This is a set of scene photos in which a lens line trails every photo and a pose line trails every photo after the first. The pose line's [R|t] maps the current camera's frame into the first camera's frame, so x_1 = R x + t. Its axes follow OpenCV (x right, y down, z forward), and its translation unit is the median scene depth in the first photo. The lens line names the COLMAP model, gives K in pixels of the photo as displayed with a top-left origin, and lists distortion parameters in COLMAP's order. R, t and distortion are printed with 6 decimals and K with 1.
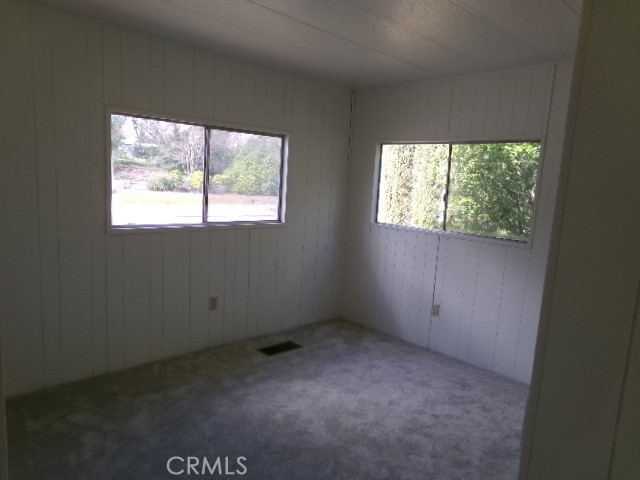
lens RADIAL K [[435.4, 0, 320.0], [0, 435.4, 240.0], [0, 0, 1]] dist [-0.053895, 0.063539]
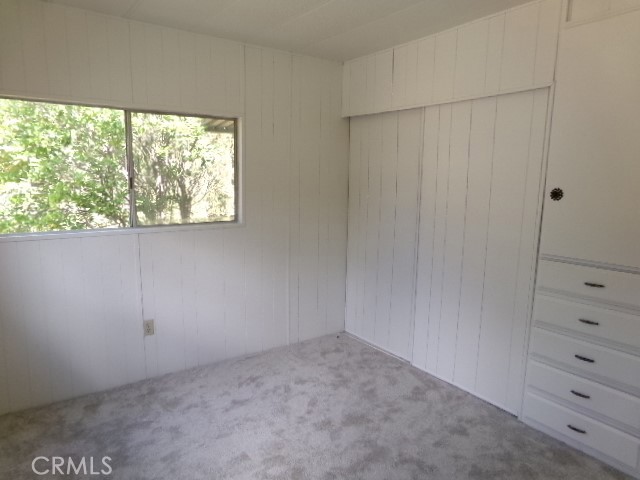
lens RADIAL K [[435.4, 0, 320.0], [0, 435.4, 240.0], [0, 0, 1]] dist [-0.053895, 0.063539]
pose [[0.159490, -0.207546, 0.965136, -0.466330], [0.131432, 0.973411, 0.187606, -0.112912], [-0.978411, 0.096929, 0.182527, 0.625478]]
